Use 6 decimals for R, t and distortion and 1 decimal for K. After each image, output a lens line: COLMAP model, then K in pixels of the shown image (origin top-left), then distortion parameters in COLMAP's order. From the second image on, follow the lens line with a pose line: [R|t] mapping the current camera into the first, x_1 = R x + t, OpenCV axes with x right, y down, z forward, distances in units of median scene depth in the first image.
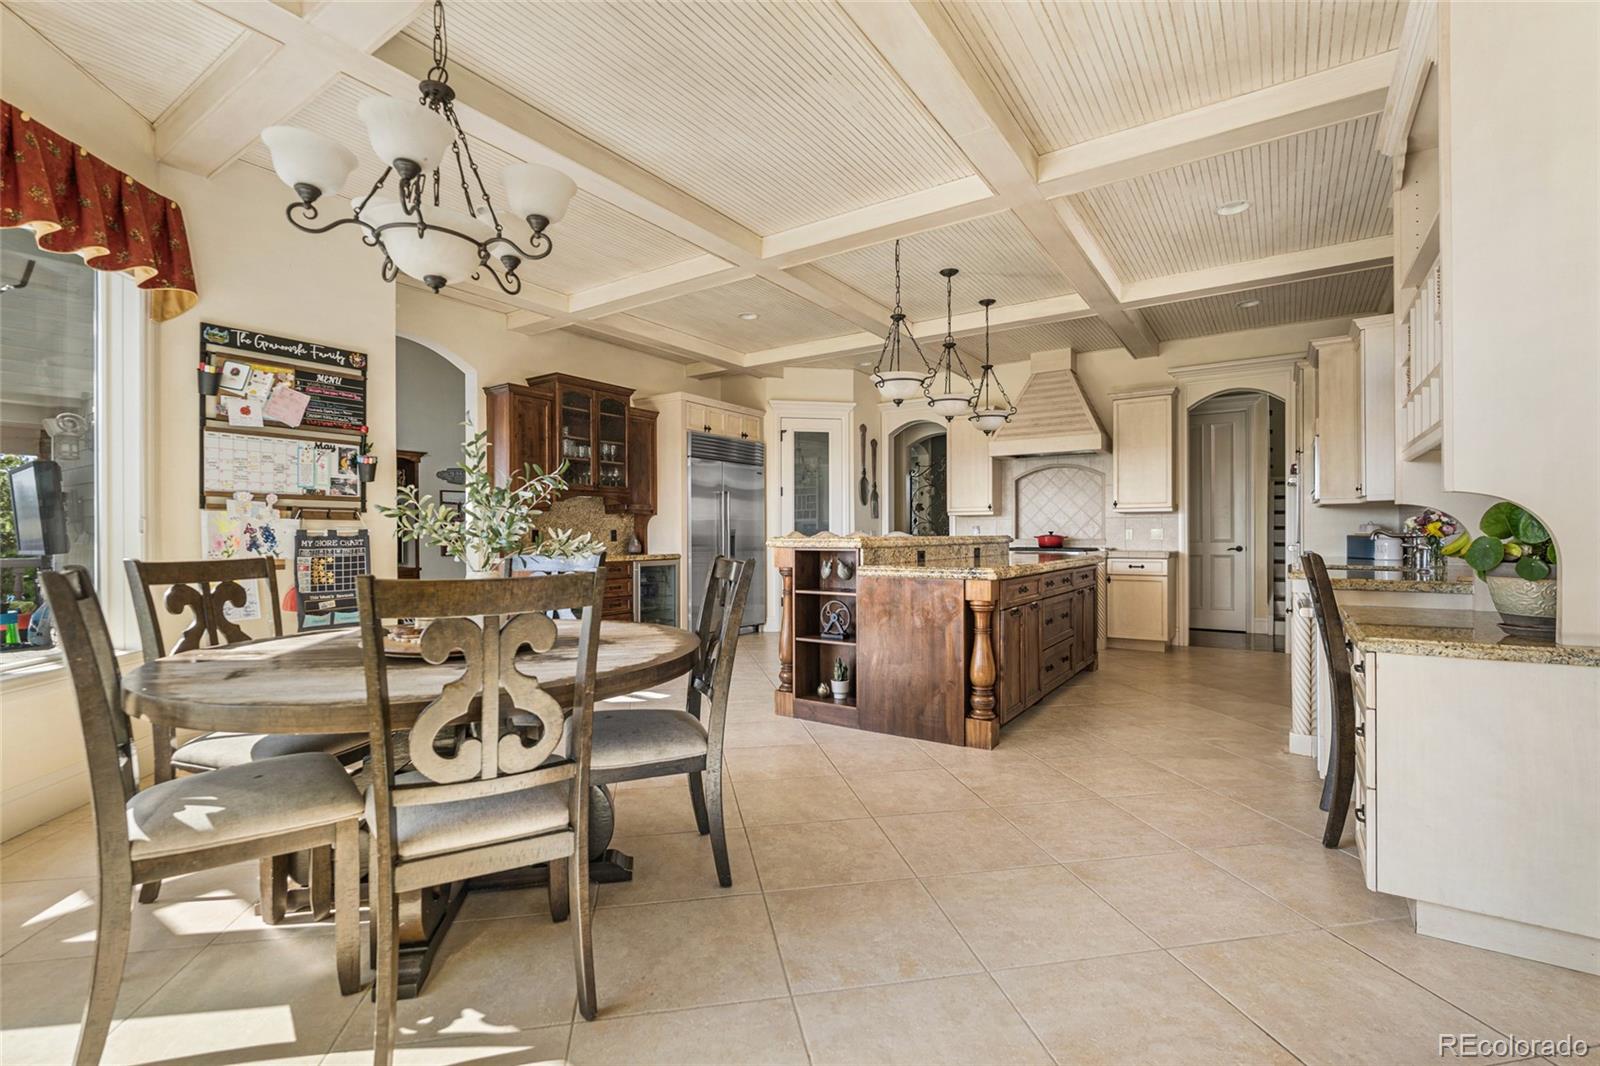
lens RADIAL K [[705.7, 0, 804.0], [0, 705.7, 534.4], [0, 0, 1]] dist [0.003670, 0.000968]
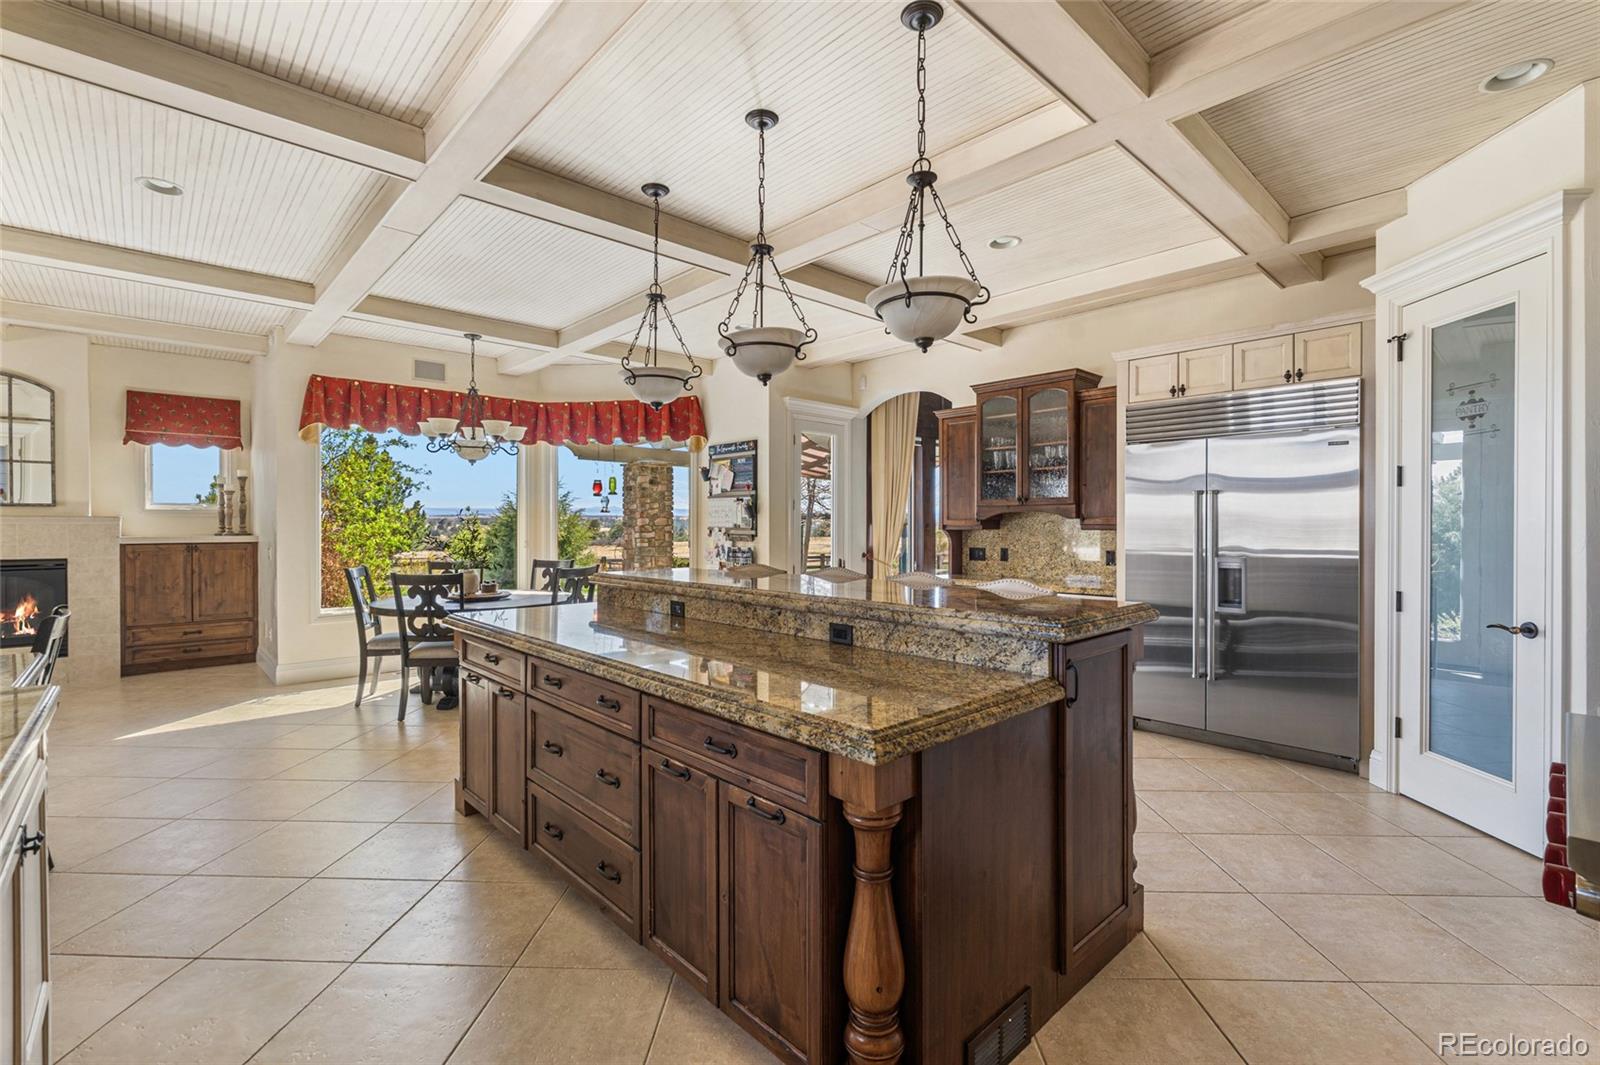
lens RADIAL K [[705.7, 0, 790.5], [0, 705.7, 537.1], [0, 0, 1]] dist [0.003670, 0.000968]
pose [[-0.226560, 0.021607, -0.973757, 1.008301], [0.001352, 0.999760, 0.021870, -0.069674], [0.973996, 0.003638, -0.226535, 1.530790]]
